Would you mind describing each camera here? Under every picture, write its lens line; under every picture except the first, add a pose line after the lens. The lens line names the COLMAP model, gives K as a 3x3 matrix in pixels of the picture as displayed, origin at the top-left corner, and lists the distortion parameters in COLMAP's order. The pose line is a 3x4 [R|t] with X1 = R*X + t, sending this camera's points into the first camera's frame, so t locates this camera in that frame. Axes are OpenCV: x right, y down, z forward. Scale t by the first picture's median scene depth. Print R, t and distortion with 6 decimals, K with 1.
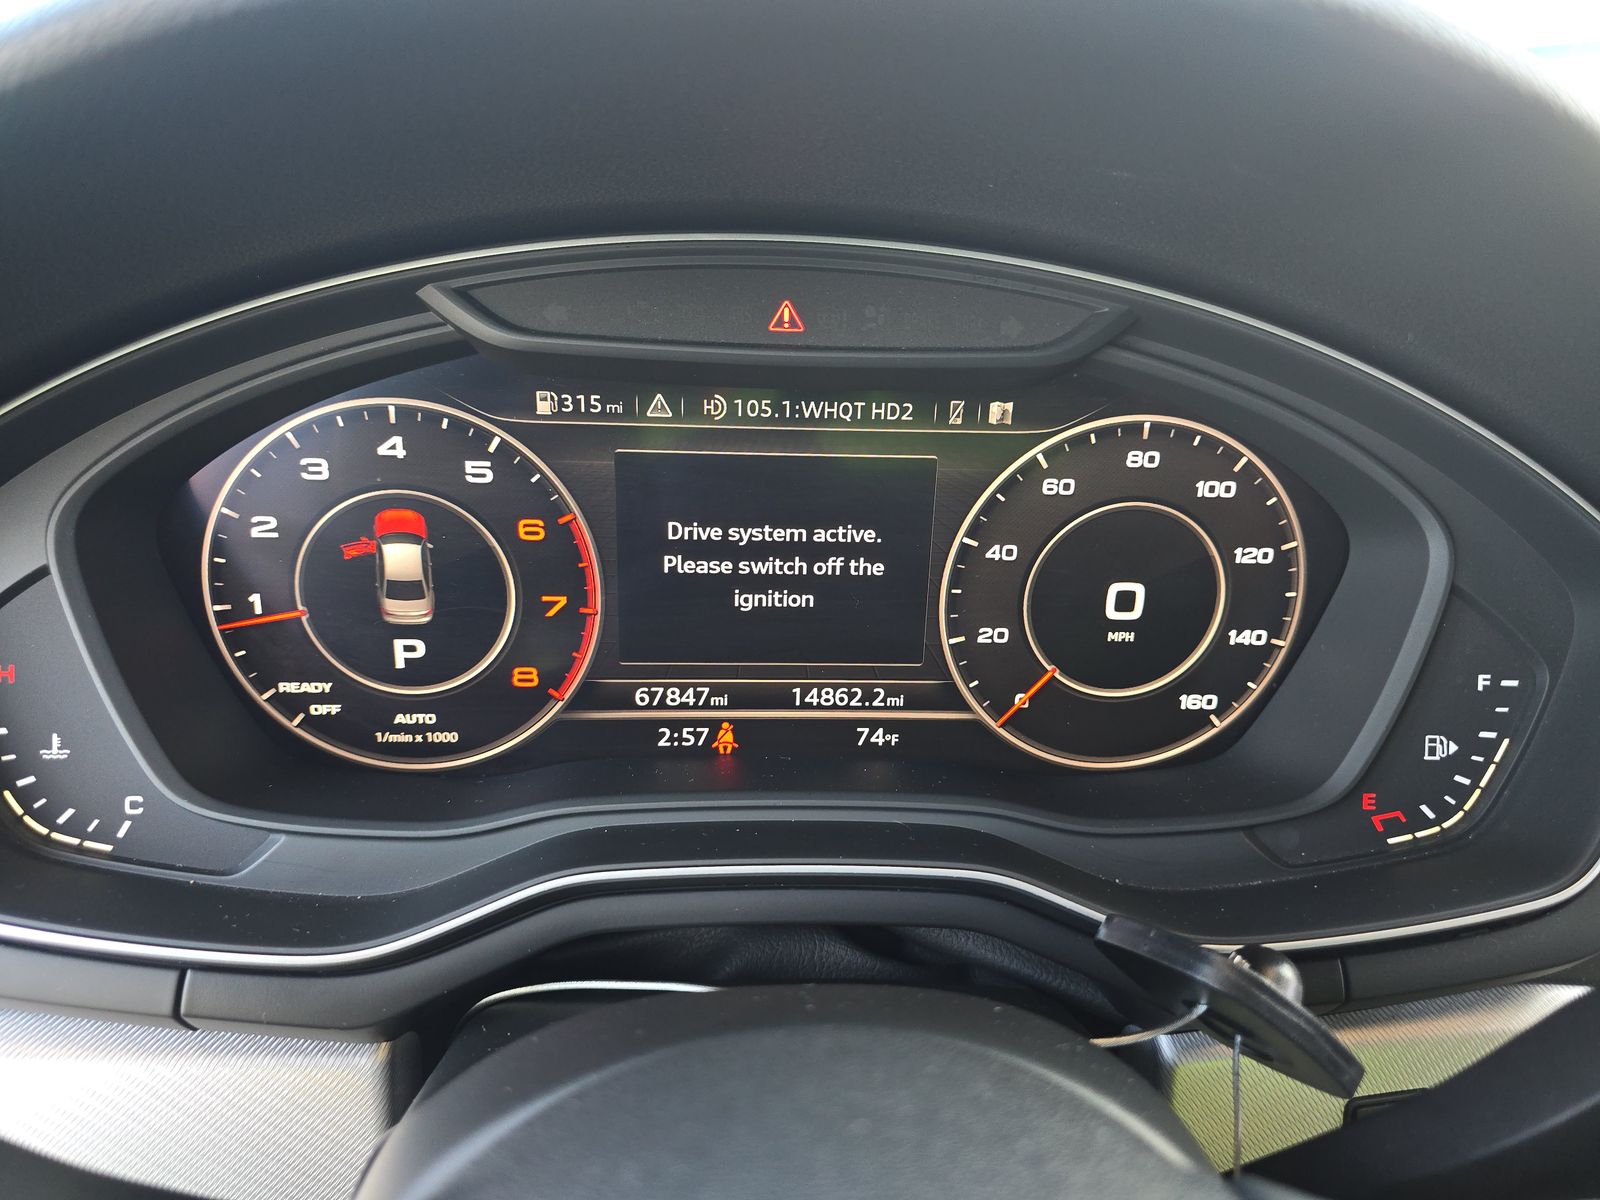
lens RADIAL K [[1085.0, 0, 807.8], [0, 1085.0, 594.5], [0, 0, 1]] dist [0.021201, -0.035019]
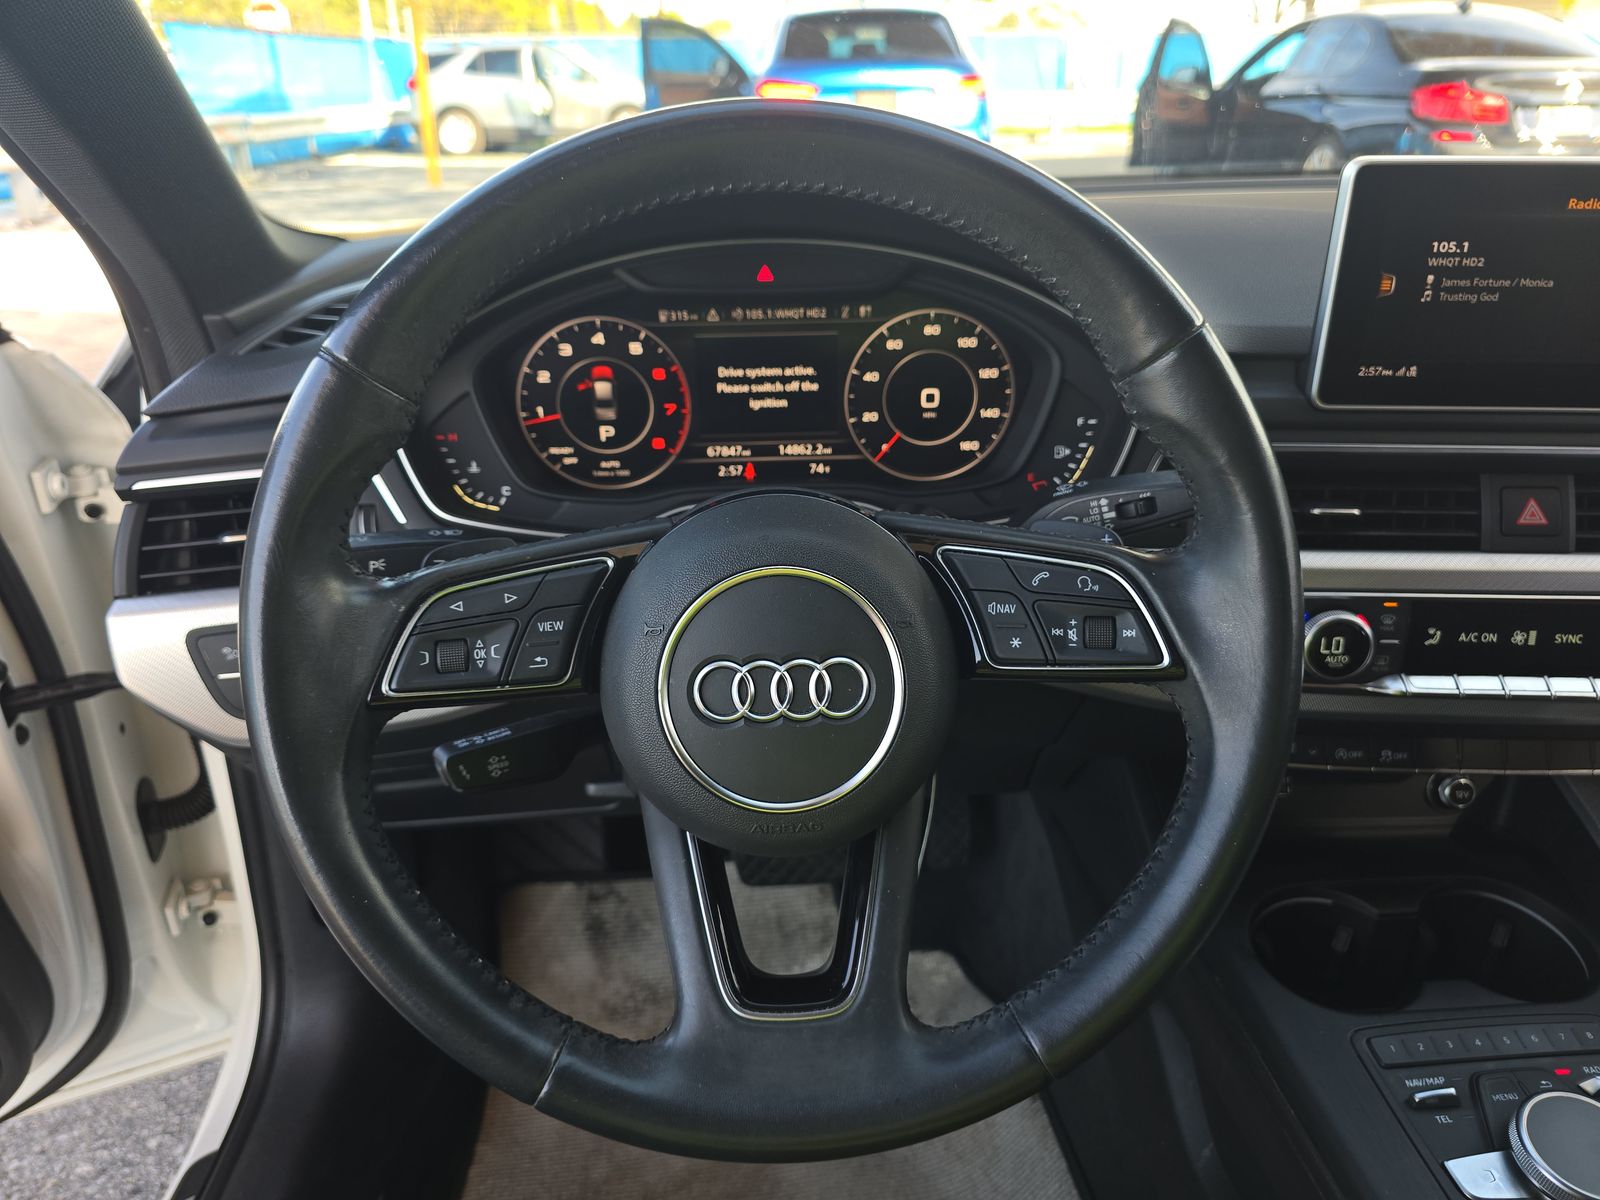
lens RADIAL K [[1075.1, 0, 807.0], [0, 1075.1, 605.6], [0, 0, 1]] dist [0.058892, -0.077367]
pose [[0.998194, -0.034382, -0.049268, 0.142695], [0.037784, 0.996839, 0.069883, 0.268121], [0.046709, -0.071618, 0.996338, -1.223017]]
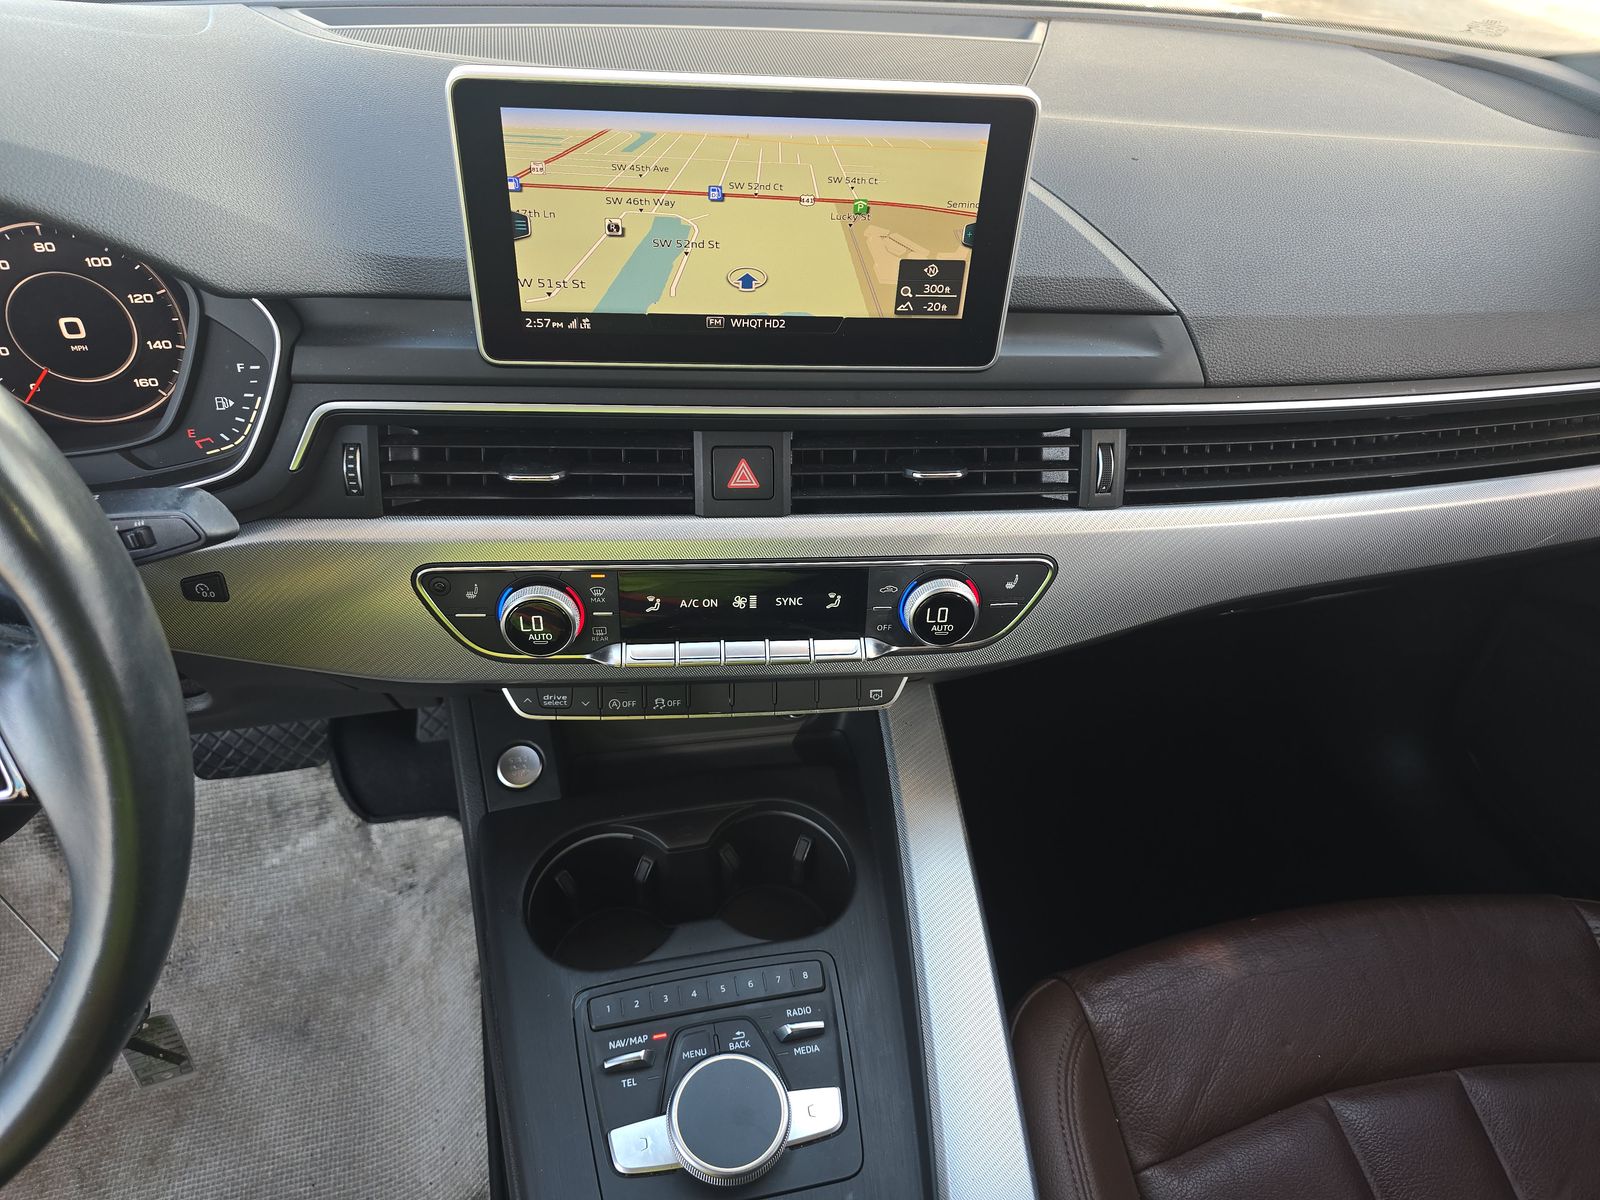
lens RADIAL K [[1055.7, 0, 851.4], [0, 1055.7, 569.5], [0, 0, 1]] dist [0.018717, -0.032848]
pose [[0.988309, -0.071057, 0.134893, 1.322015], [0.028608, 0.955467, 0.293708, -0.088584], [-0.149756, -0.286415, 0.946330, -0.946757]]
